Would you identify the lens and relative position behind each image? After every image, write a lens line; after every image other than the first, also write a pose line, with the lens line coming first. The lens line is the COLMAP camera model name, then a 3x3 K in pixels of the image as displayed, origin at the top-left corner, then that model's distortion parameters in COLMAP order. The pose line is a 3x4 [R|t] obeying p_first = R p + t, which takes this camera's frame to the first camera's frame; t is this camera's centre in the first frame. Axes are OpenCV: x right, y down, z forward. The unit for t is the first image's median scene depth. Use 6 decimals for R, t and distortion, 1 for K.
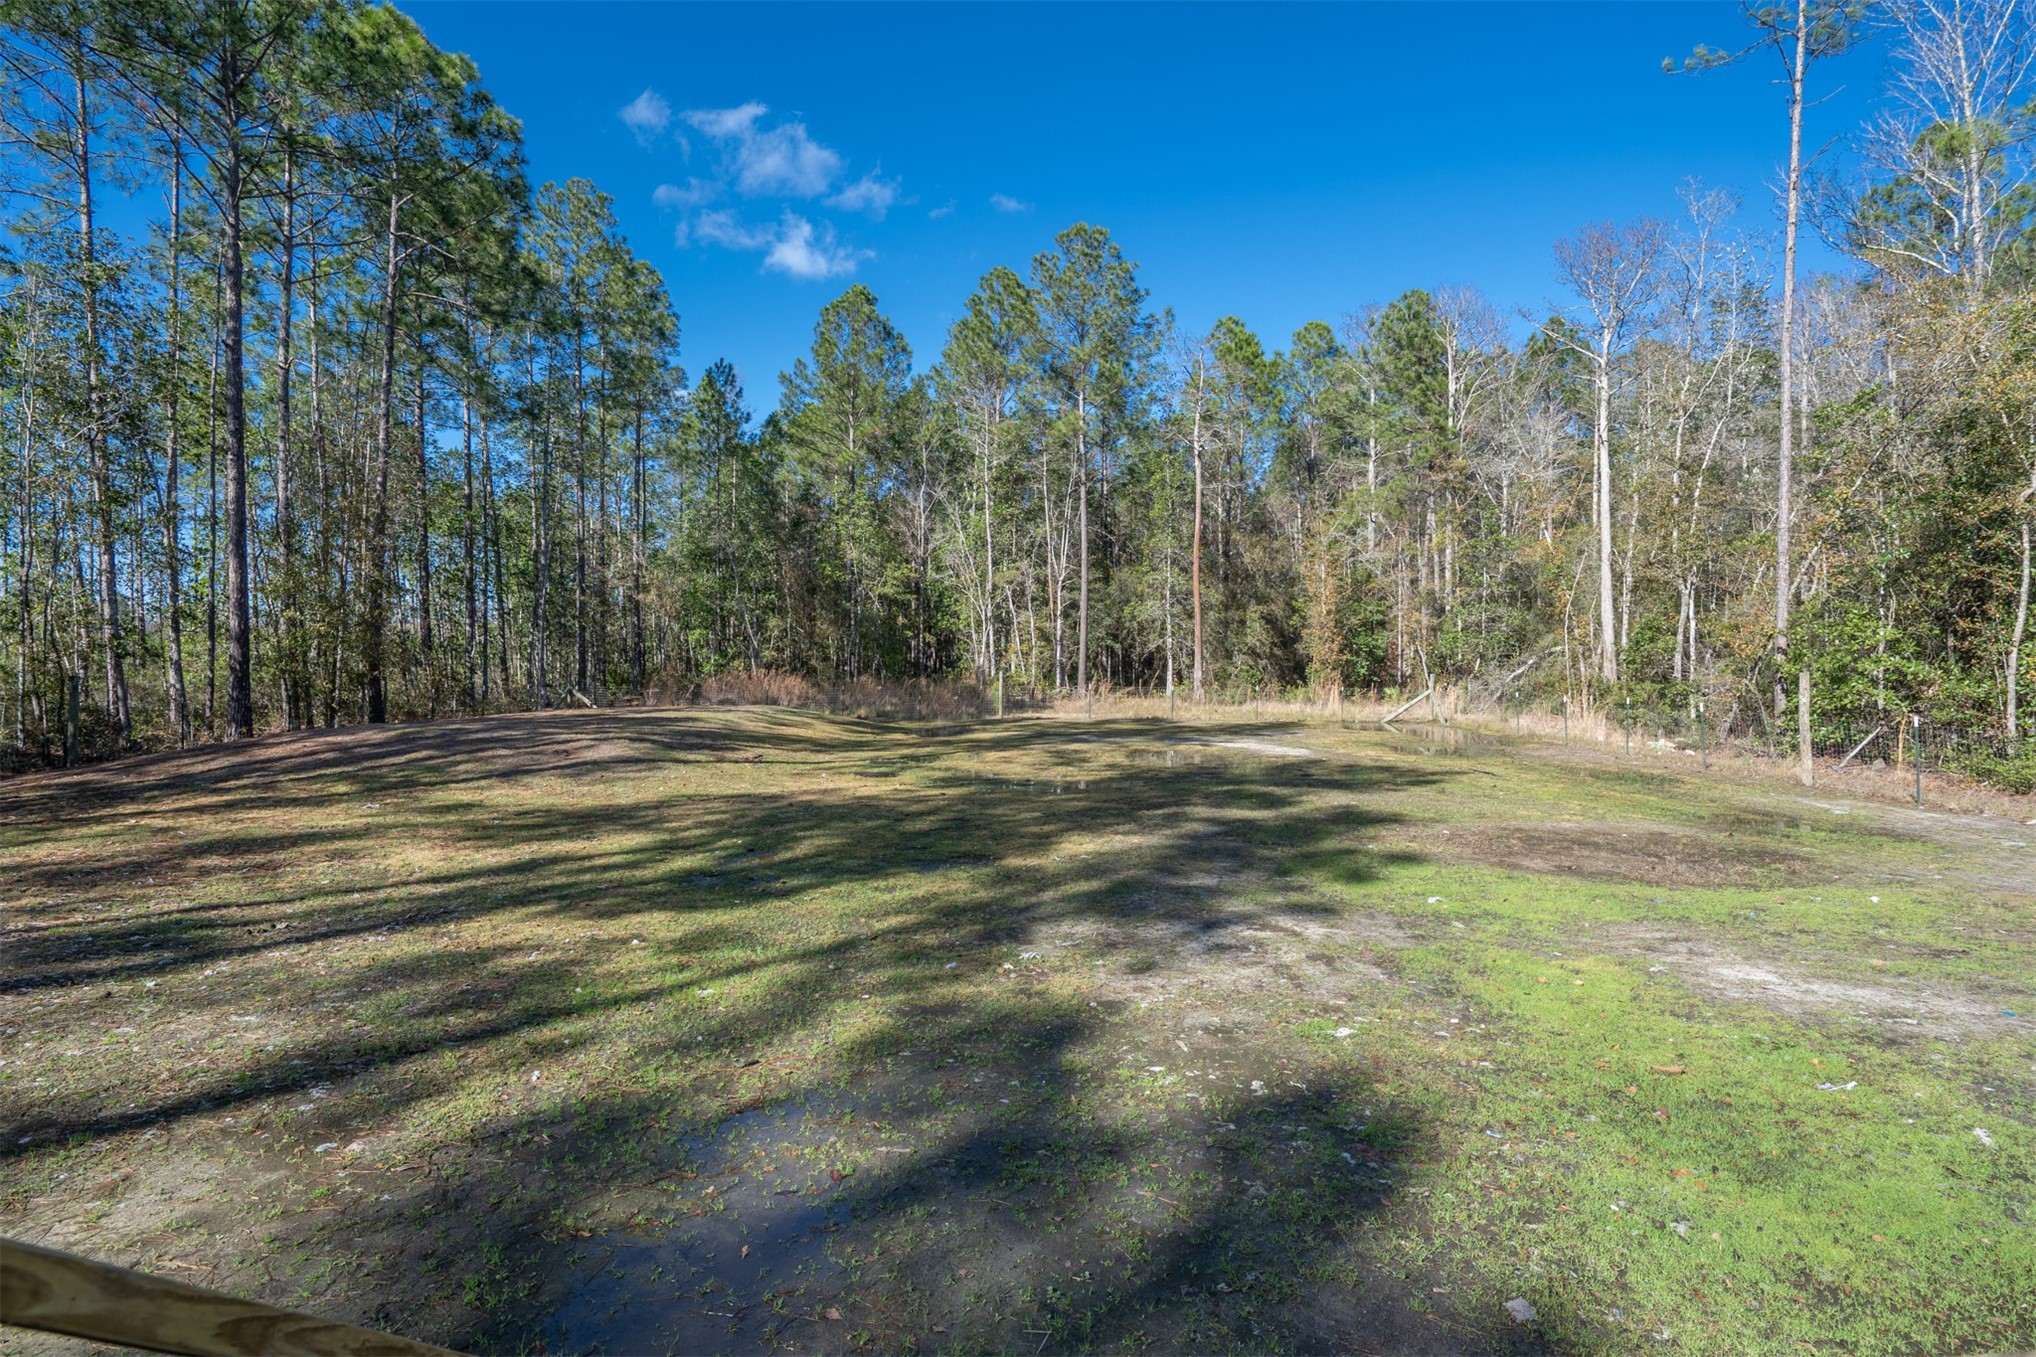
lens RADIAL K [[971.3, 0, 1014.3], [0, 971.3, 683.3], [0, 0, 1]] dist [0.000531, 0.000144]
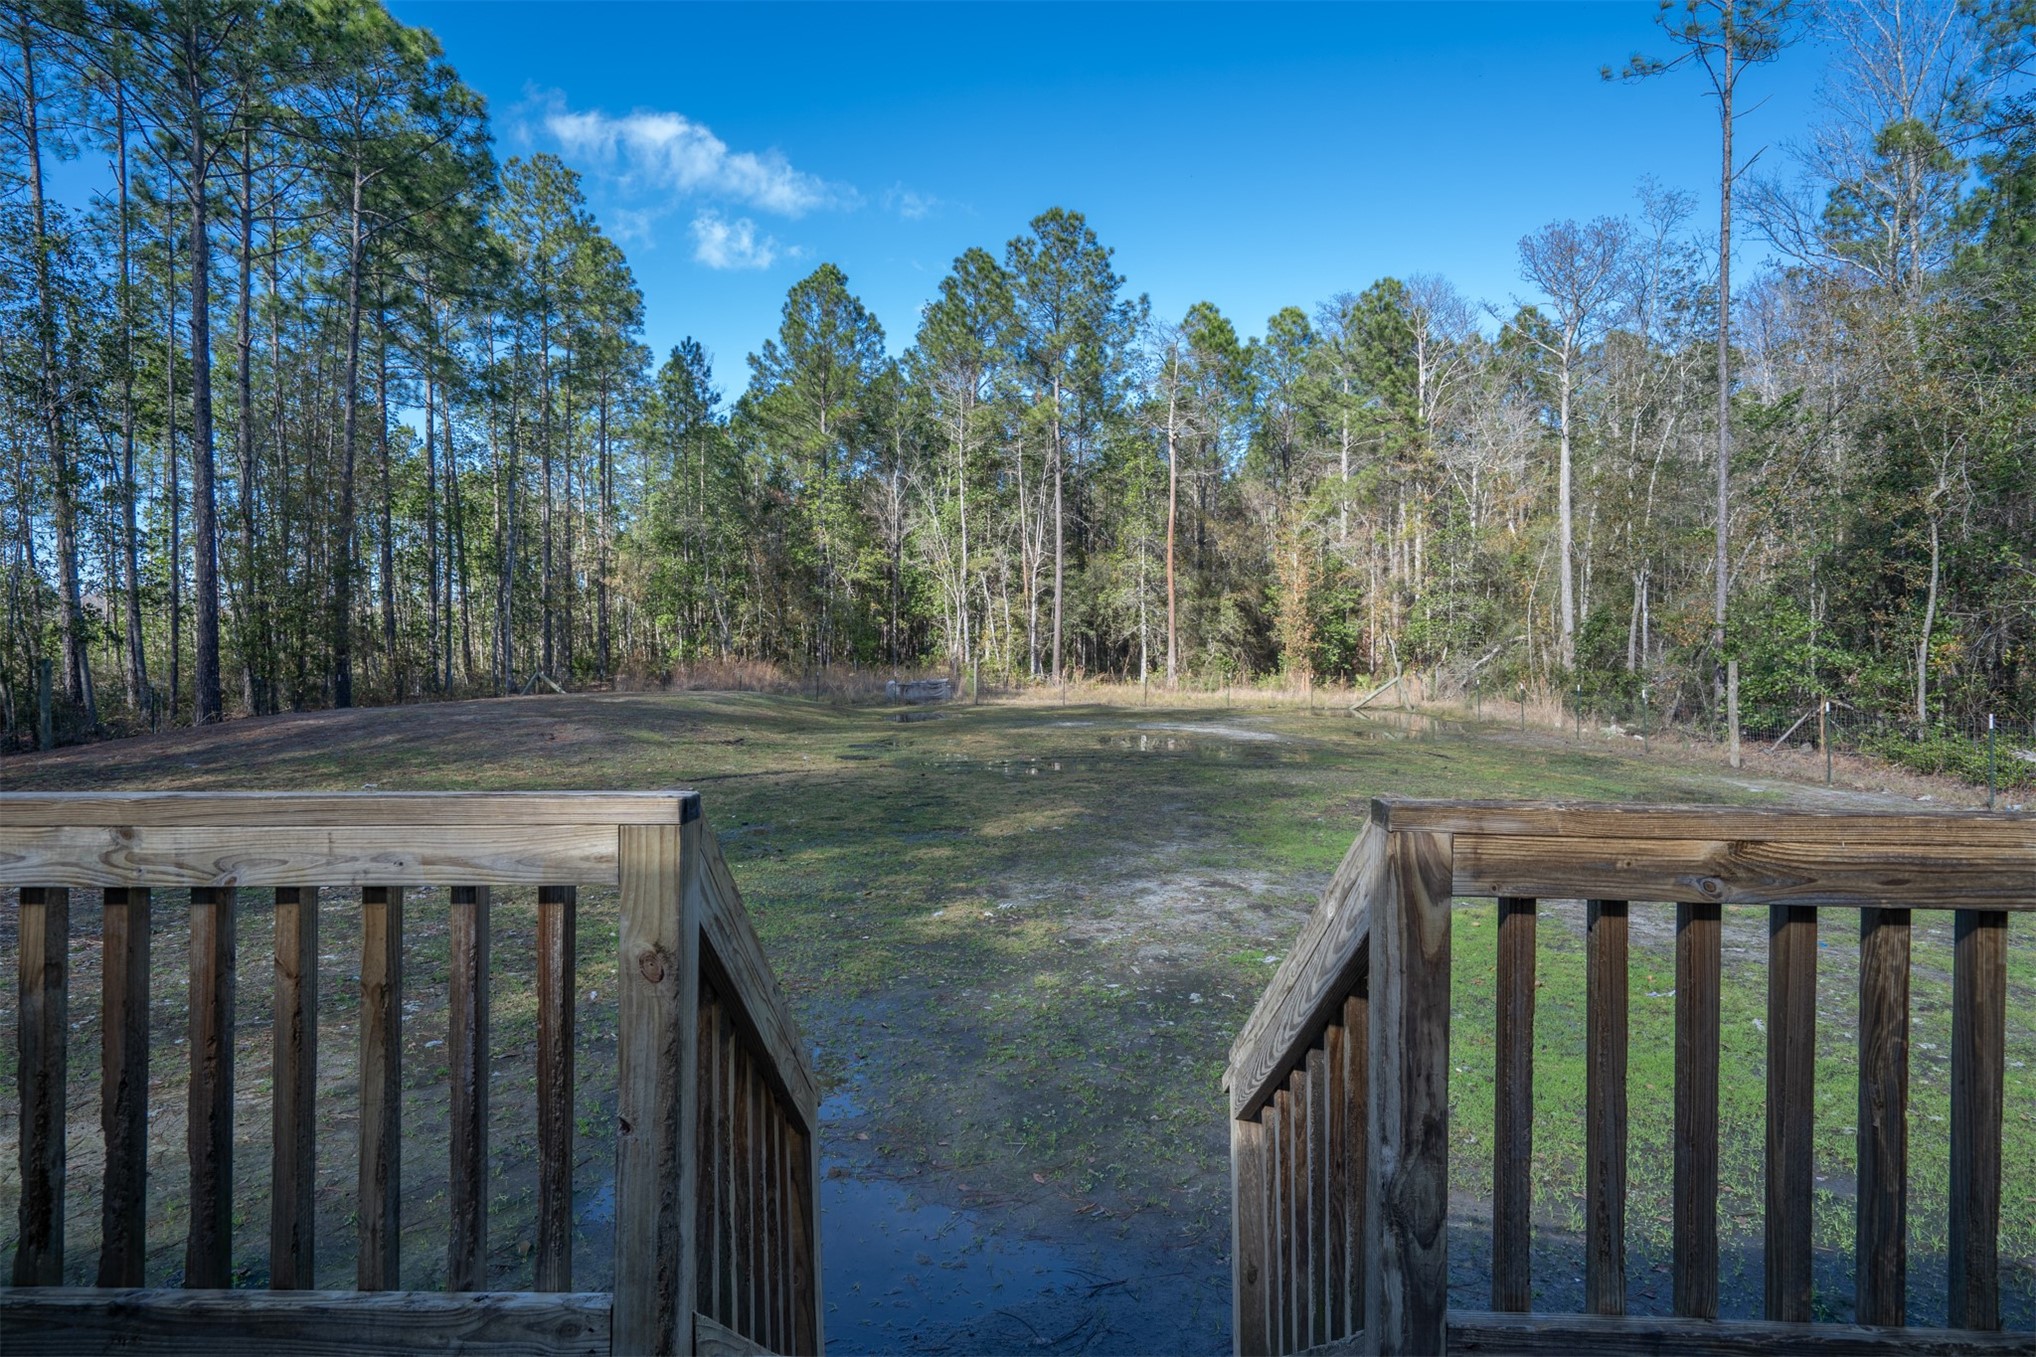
lens RADIAL K [[1094.7, 0, 977.7], [0, 1094.7, 644.6], [0, 0, 1]] dist [-0.034980, -0.000021]
pose [[0.999982, 0.003297, -0.005111, -0.005344], [-0.003426, 0.999673, -0.025322, 0.002311], [0.005026, 0.025339, 0.999666, -0.118319]]
